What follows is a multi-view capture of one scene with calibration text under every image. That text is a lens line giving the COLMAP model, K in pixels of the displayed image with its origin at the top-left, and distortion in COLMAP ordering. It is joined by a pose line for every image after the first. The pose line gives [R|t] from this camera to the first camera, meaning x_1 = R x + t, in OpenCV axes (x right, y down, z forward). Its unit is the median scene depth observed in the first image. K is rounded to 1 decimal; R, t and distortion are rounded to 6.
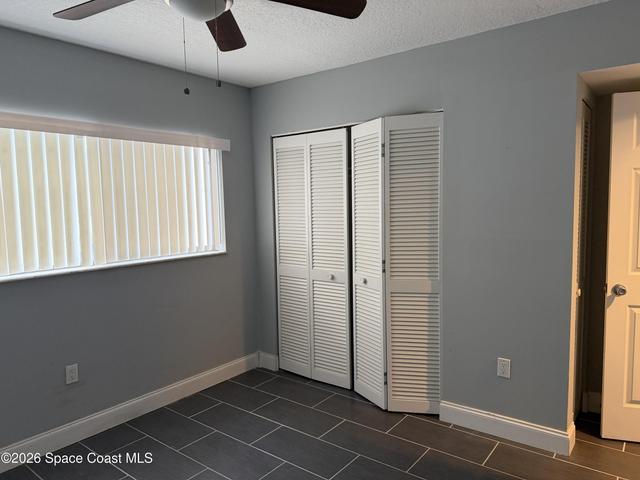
lens RADIAL K [[456.8, 0, 323.5], [0, 456.8, 239.3], [0, 0, 1]] dist [0.093659, -0.098165]
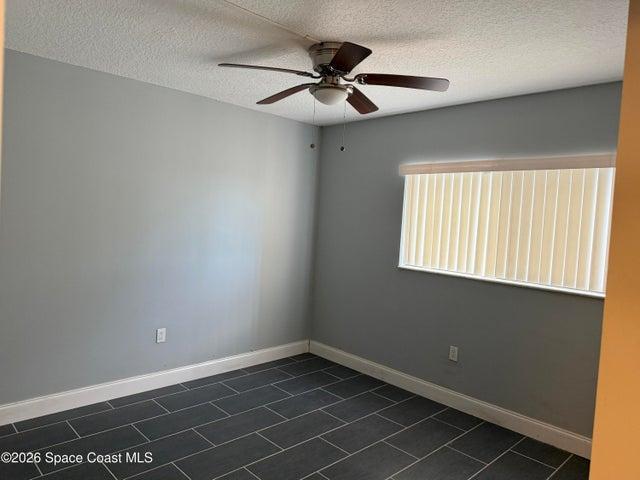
lens RADIAL K [[456.8, 0, 323.5], [0, 456.8, 239.3], [0, 0, 1]] dist [0.093659, -0.098165]
pose [[-0.136942, 0.065122, -0.988436, 0.709764], [-0.133824, 0.987473, 0.083599, -0.081277], [0.981498, 0.143725, -0.126511, 0.690535]]
